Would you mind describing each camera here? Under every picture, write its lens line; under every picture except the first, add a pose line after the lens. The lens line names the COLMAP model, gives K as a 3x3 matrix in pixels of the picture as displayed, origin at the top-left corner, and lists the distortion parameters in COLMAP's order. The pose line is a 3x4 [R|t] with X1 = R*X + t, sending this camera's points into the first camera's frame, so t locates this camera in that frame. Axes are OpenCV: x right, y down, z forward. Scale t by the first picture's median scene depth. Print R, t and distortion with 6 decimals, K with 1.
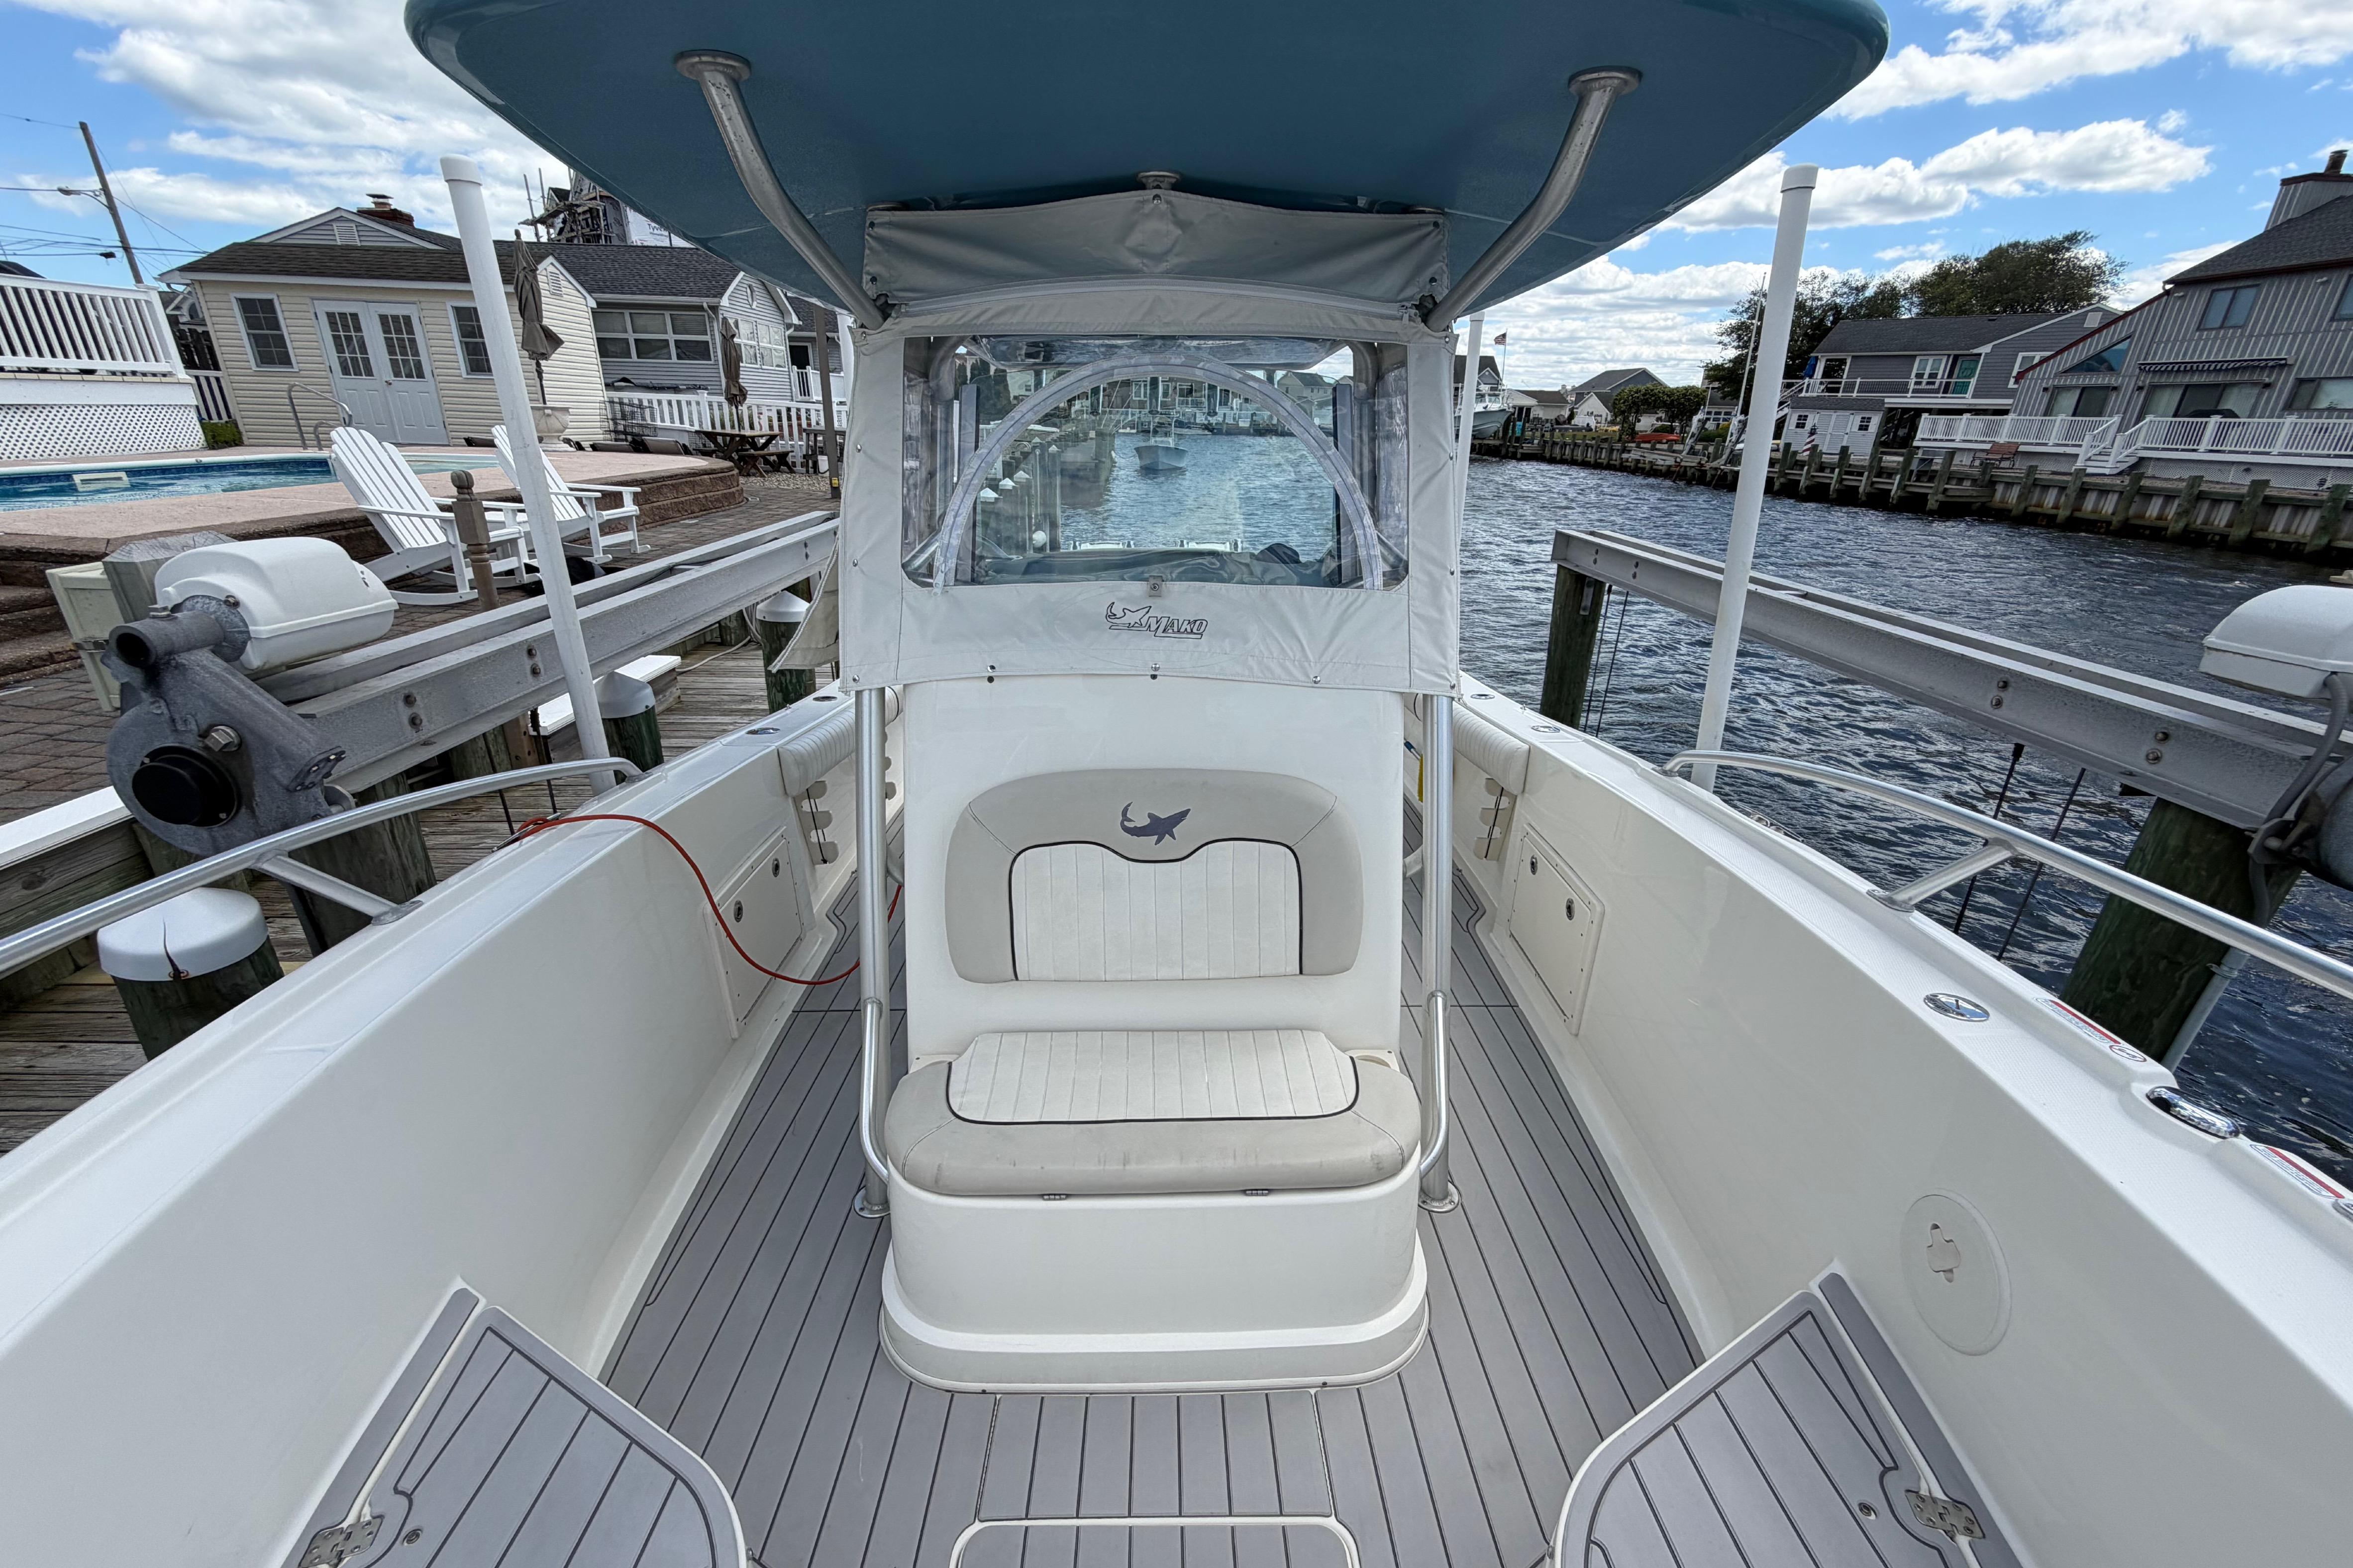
lens RADIAL K [[938.5, 0, 1165.1], [0, 938.5, 779.4], [0, 0, 1]] dist [-0.002487, 0.001456]
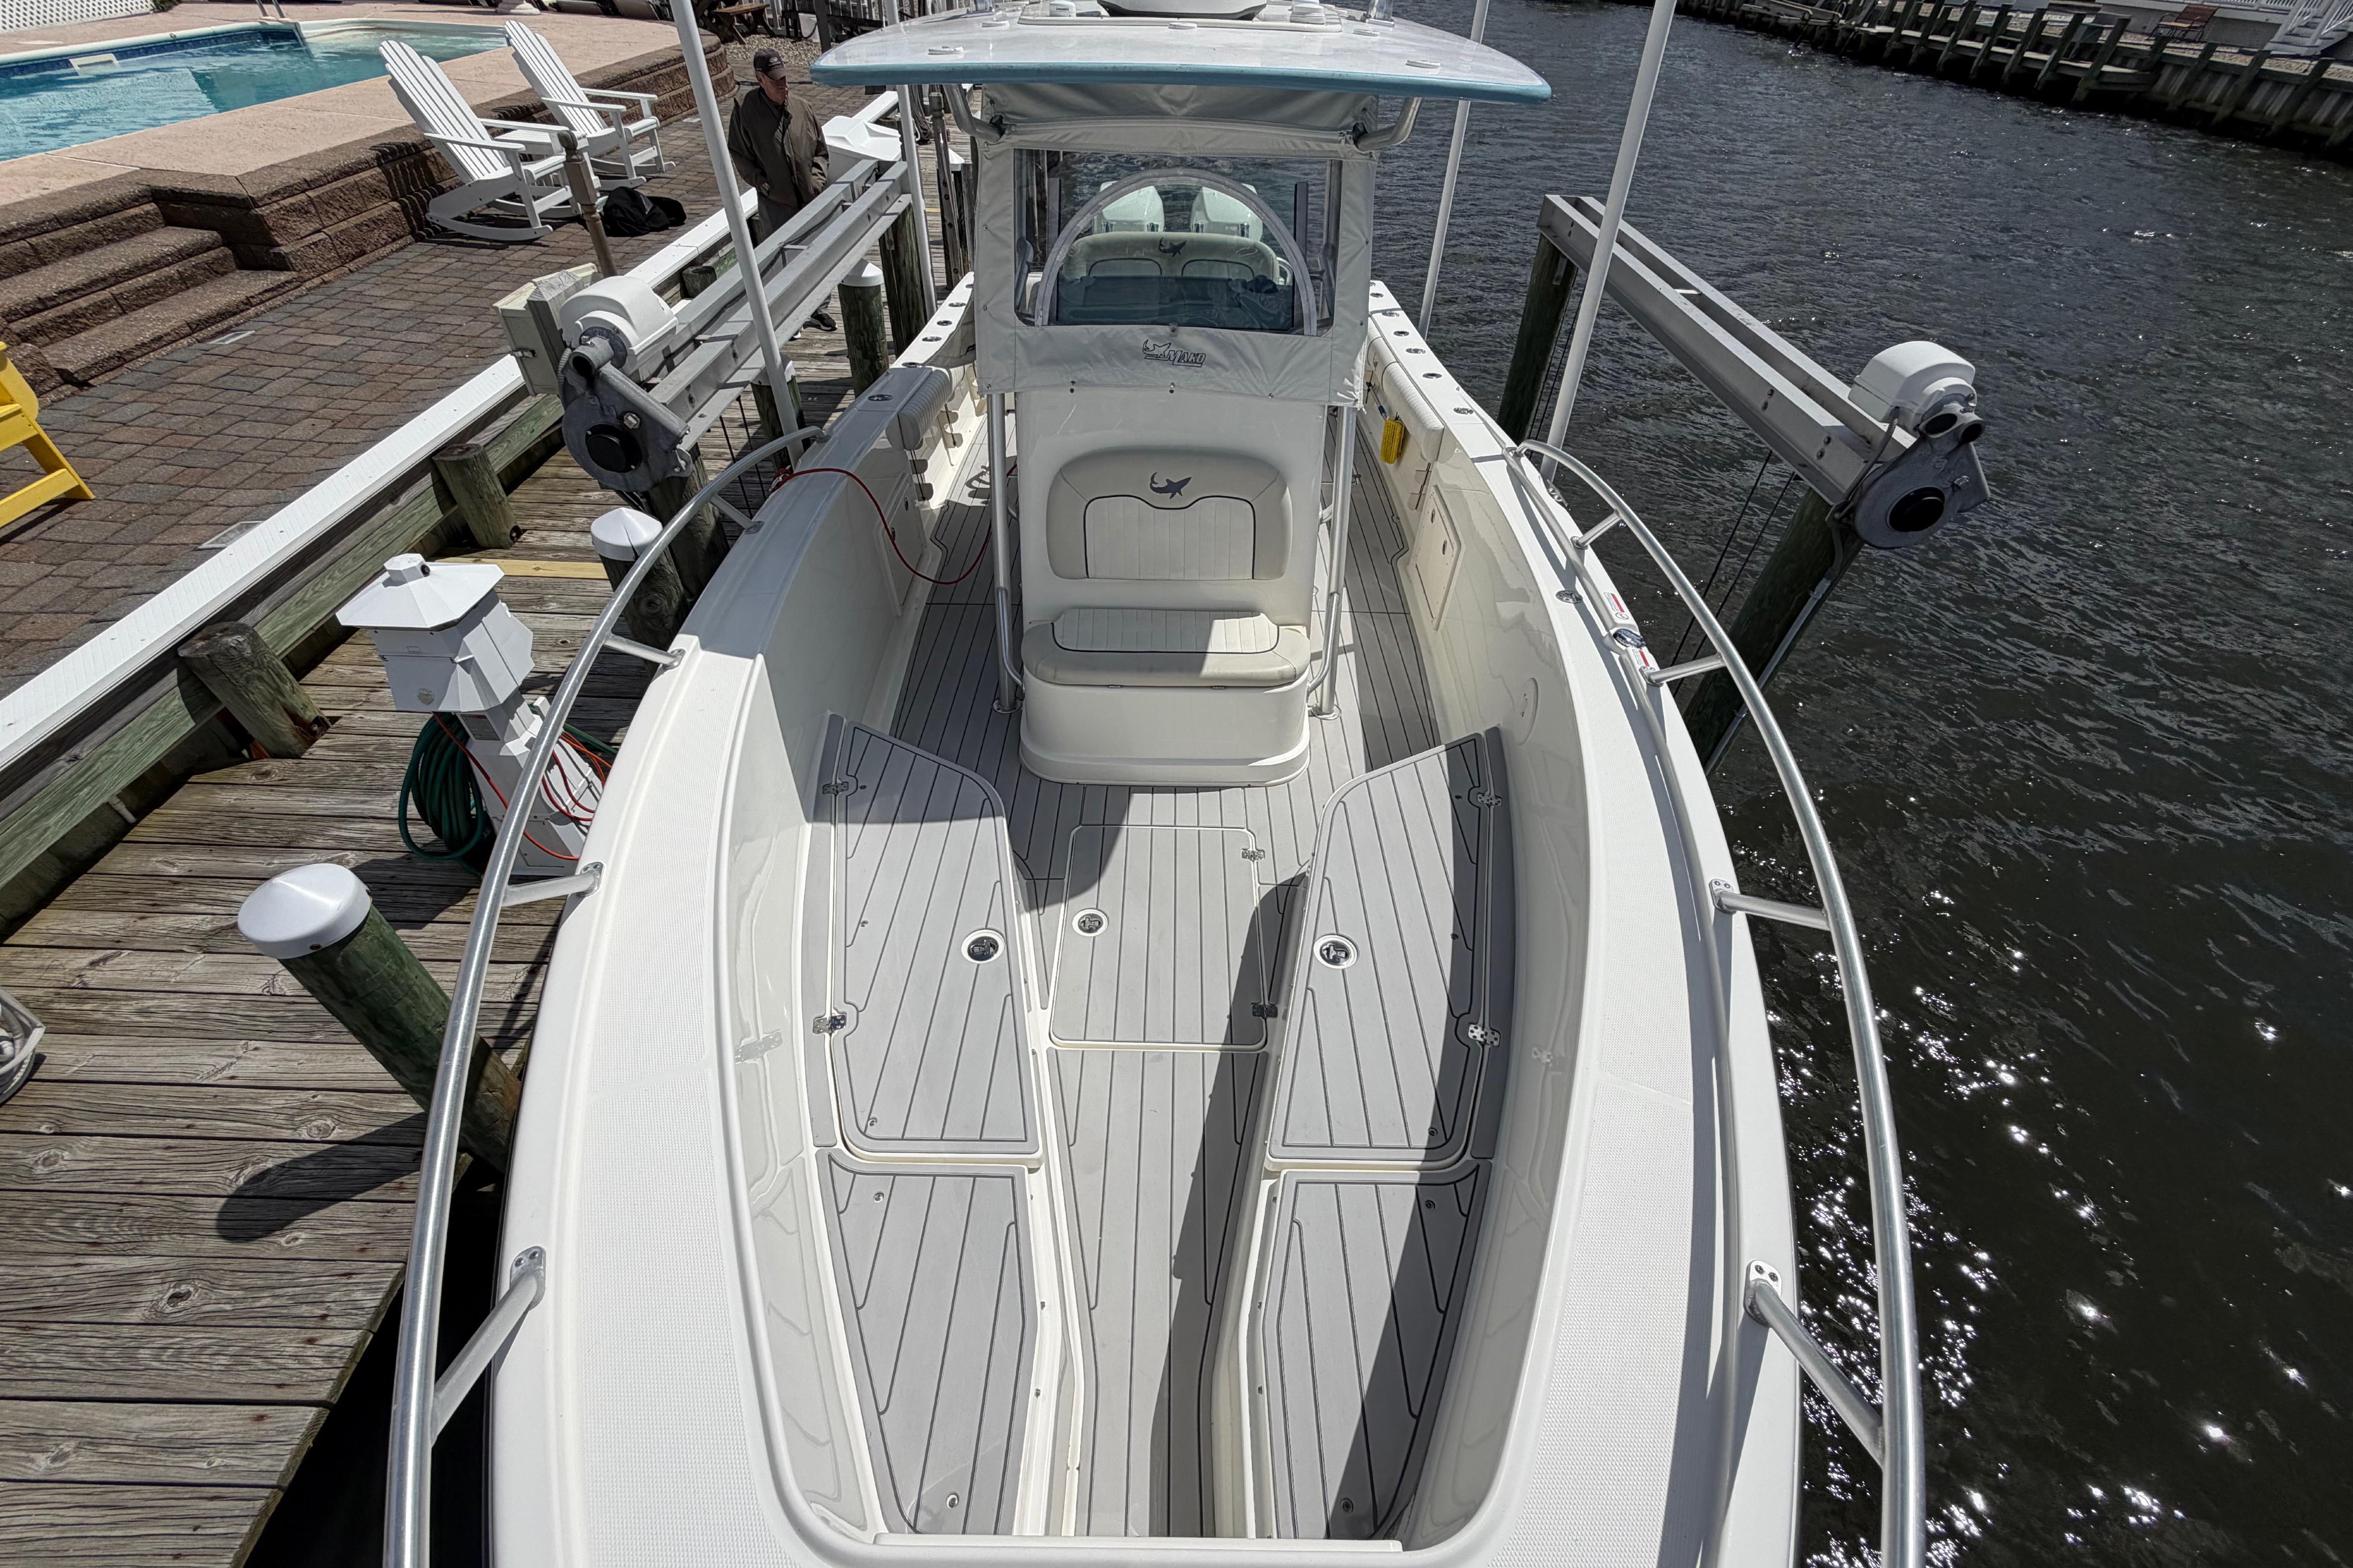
lens RADIAL K [[938.5, 0, 1175.2], [0, 938.5, 788.0], [0, 0, 1]] dist [-0.002487, 0.001456]
pose [[0.999651, 0.026044, 0.004378, 0.001941], [-0.025782, 0.926448, 0.375539, -0.027122], [0.005724, -0.375521, 0.926796, -0.255733]]
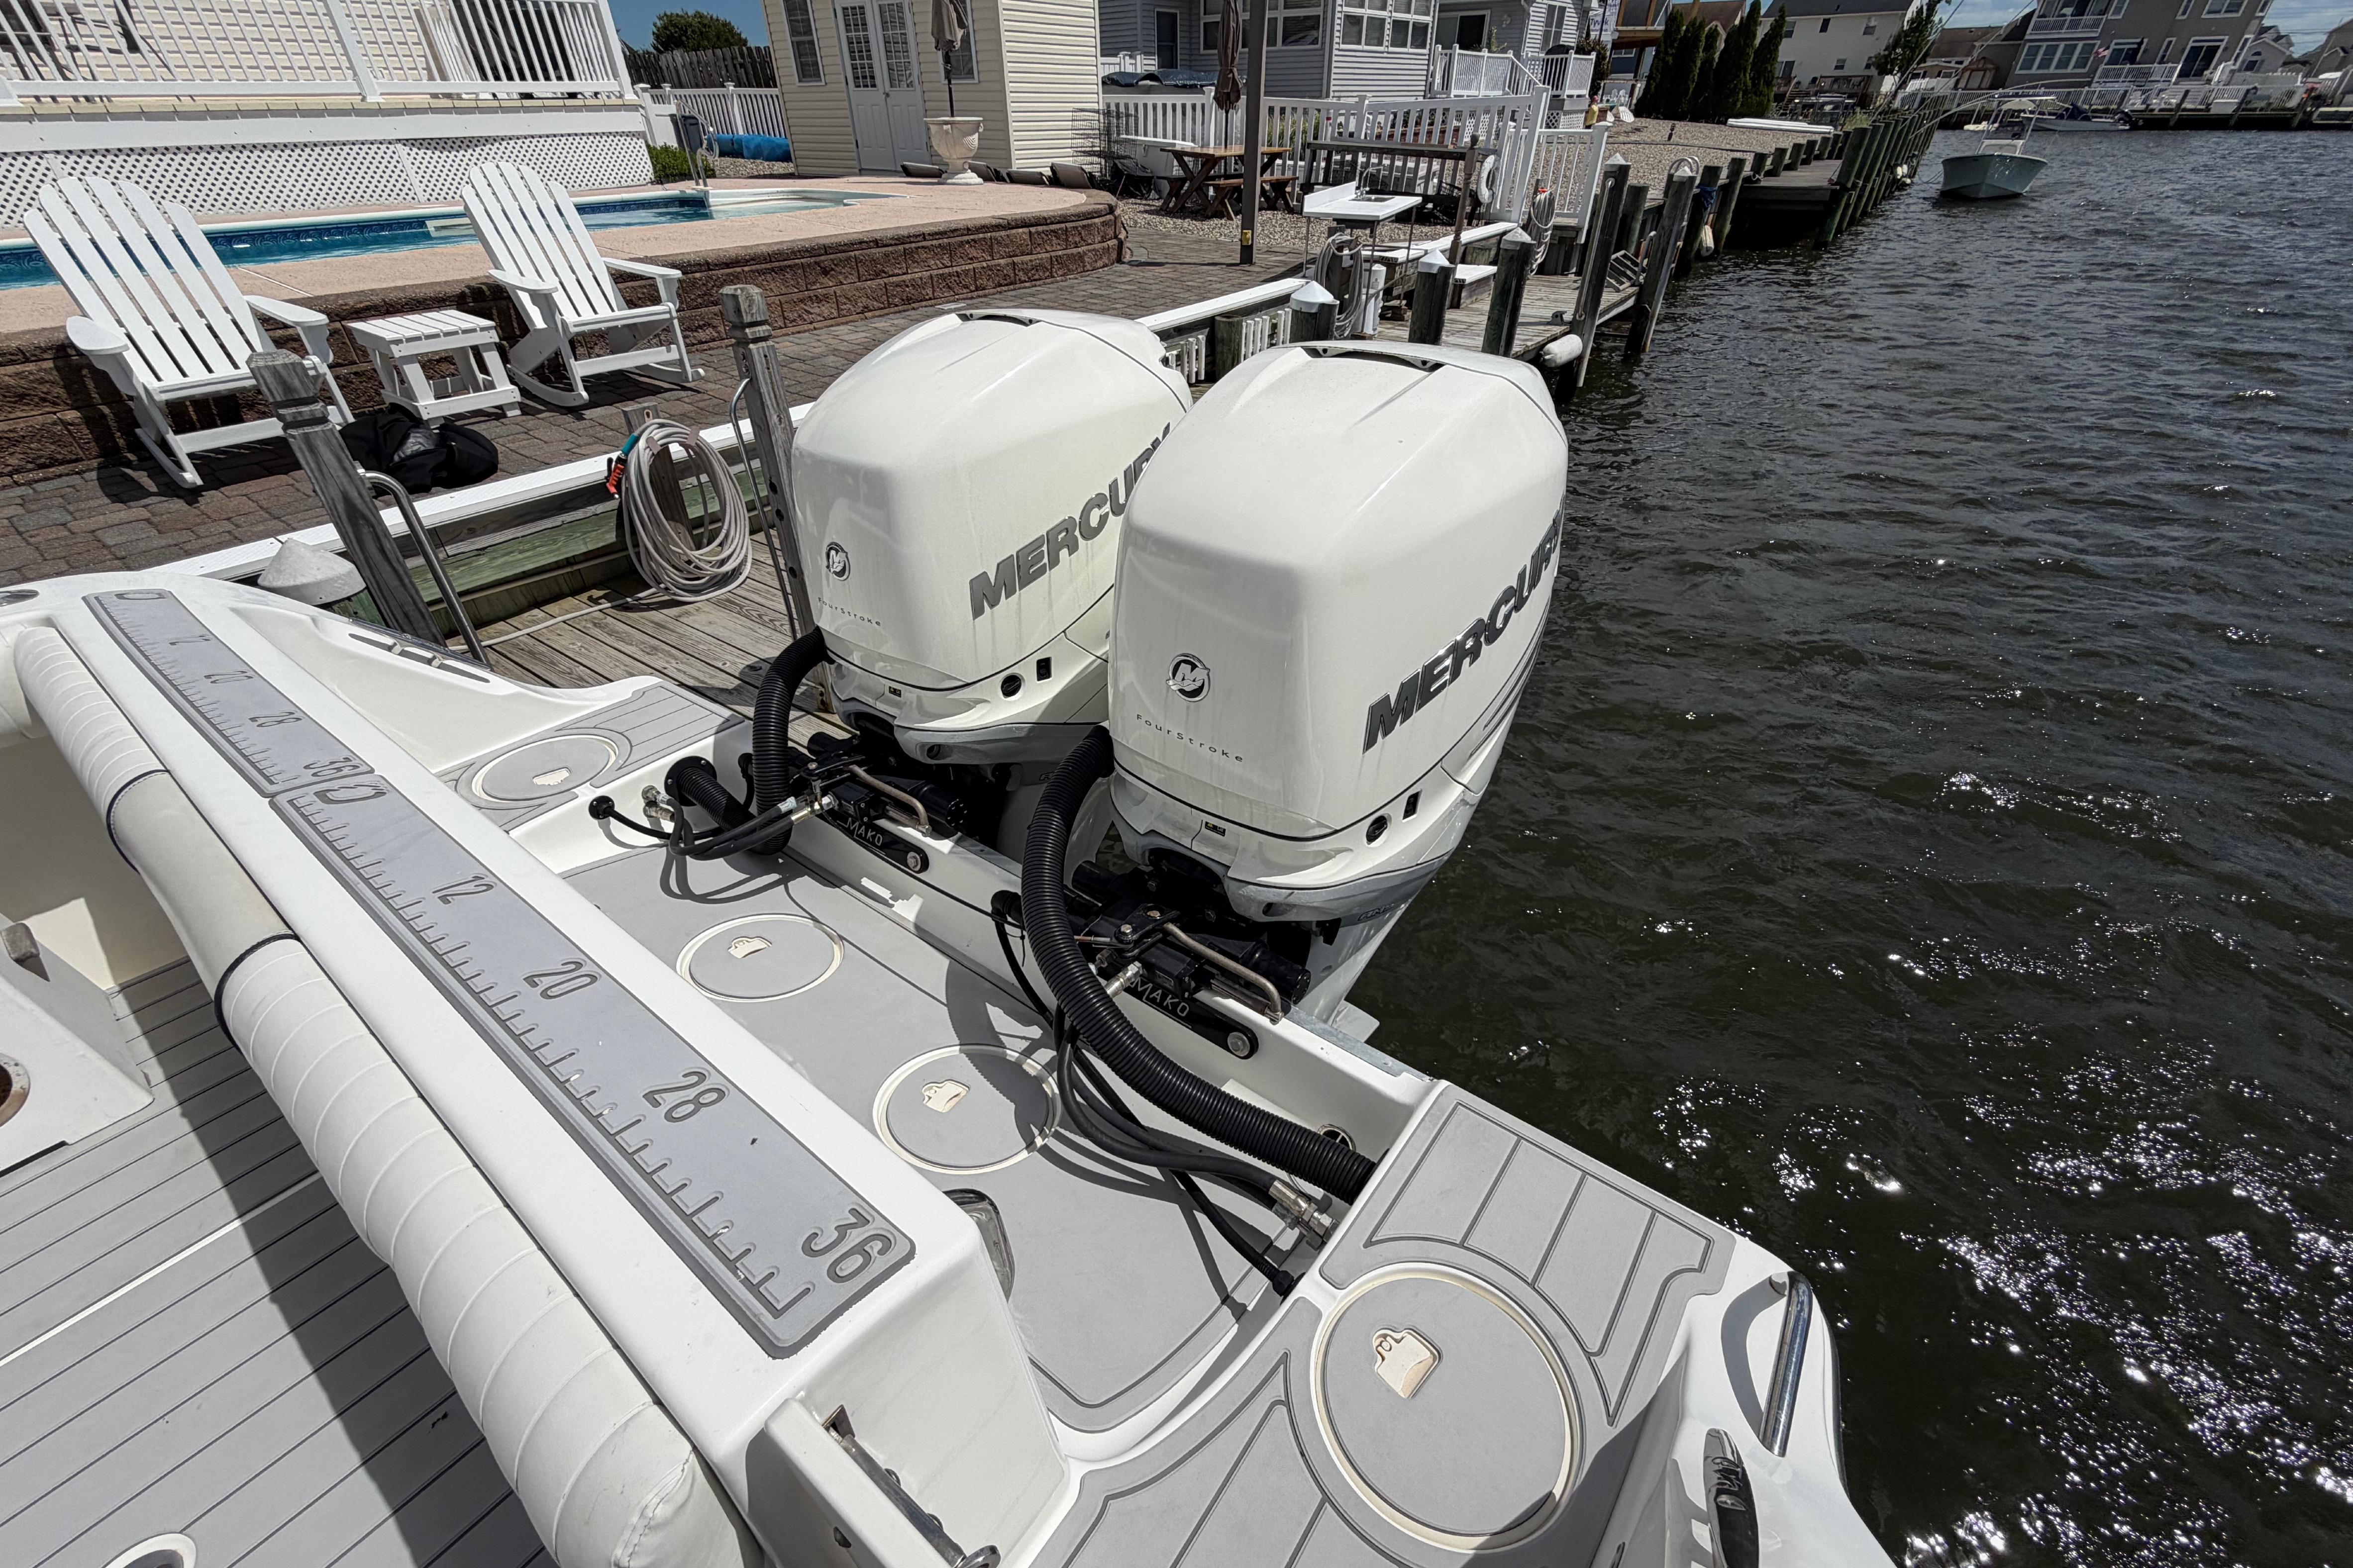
lens RADIAL K [[939.9, 0, 1153.8], [0, 939.9, 801.8], [0, 0, 1]] dist [0.000305, 0.000200]
pose [[0.785498, 0.343679, -0.514662, 0.260747], [-0.199028, 0.927733, 0.315752, -0.415882], [0.585986, -0.145590, 0.797135, 1.071304]]
